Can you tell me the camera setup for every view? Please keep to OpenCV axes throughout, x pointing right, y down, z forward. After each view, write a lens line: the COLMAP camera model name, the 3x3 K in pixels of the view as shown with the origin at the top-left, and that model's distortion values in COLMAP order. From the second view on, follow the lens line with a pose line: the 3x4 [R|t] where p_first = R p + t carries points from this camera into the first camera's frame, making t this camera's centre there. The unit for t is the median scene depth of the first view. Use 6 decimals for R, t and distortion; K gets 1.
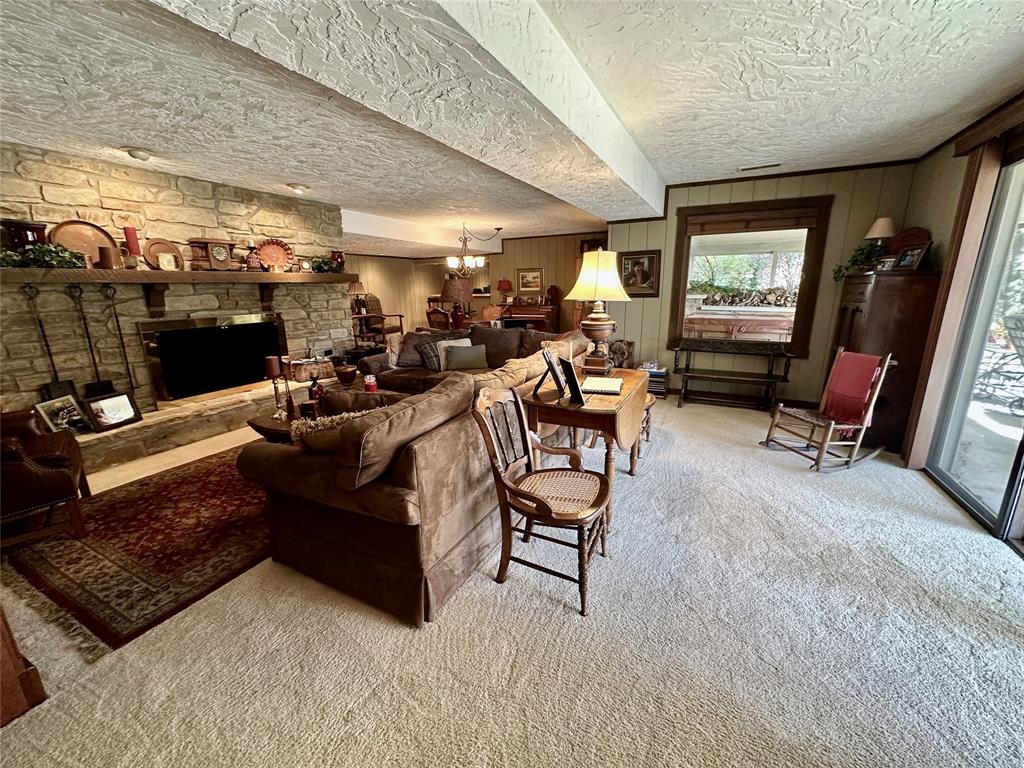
lens RADIAL K [[408.5, 0, 511.1], [0, 408.5, 385.0], [0, 0, 1]] dist [-0.000056, 0.000023]
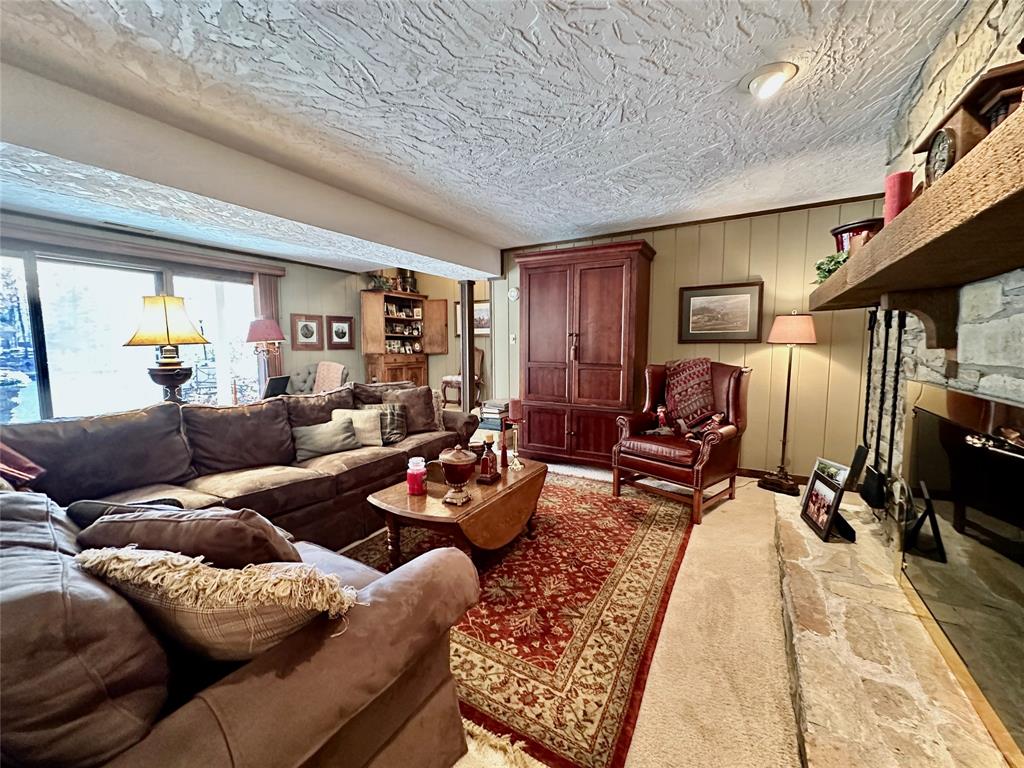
lens RADIAL K [[408.5, 0, 513.7], [0, 408.5, 380.4], [0, 0, 1]] dist [-0.000056, 0.000023]
pose [[-0.997978, 0.012229, 0.062378, -0.441364], [0.031593, 0.946952, 0.319819, -0.272143], [-0.055158, 0.321143, -0.945423, 1.267730]]
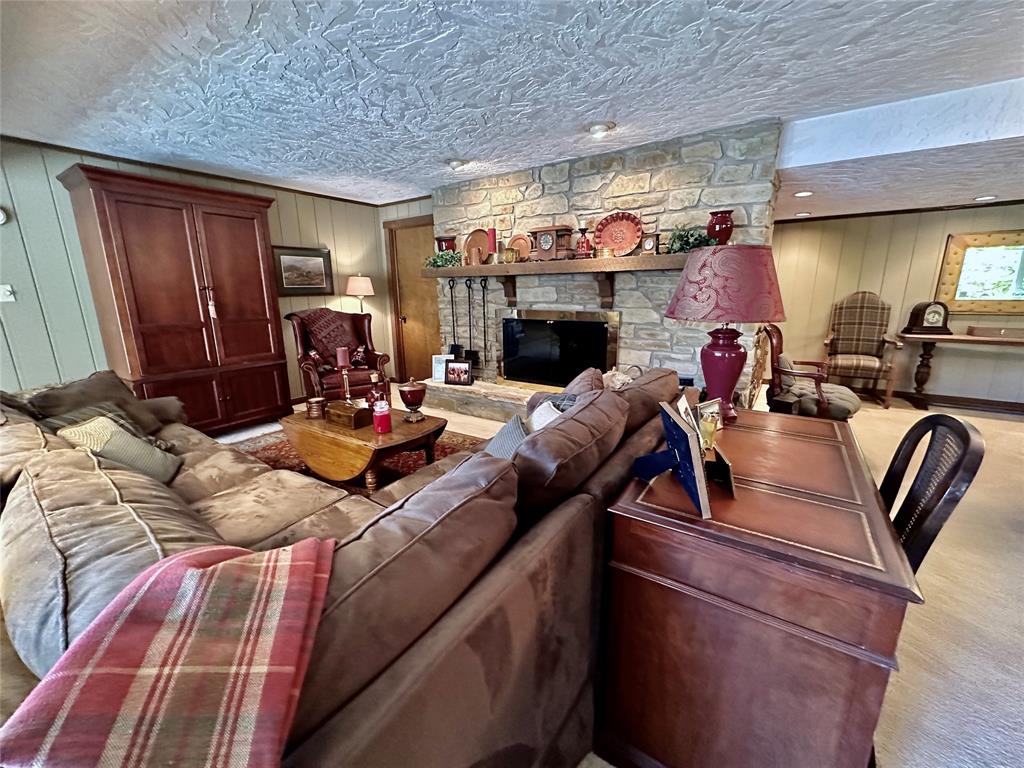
lens RADIAL K [[408.5, 0, 512.7], [0, 408.5, 383.4], [0, 0, 1]] dist [-0.000056, 0.000023]
pose [[-0.119943, 0.240439, -0.963225, 0.251412], [-0.222828, 0.938955, 0.262128, -0.239974], [0.967451, 0.246074, -0.059045, 1.027069]]
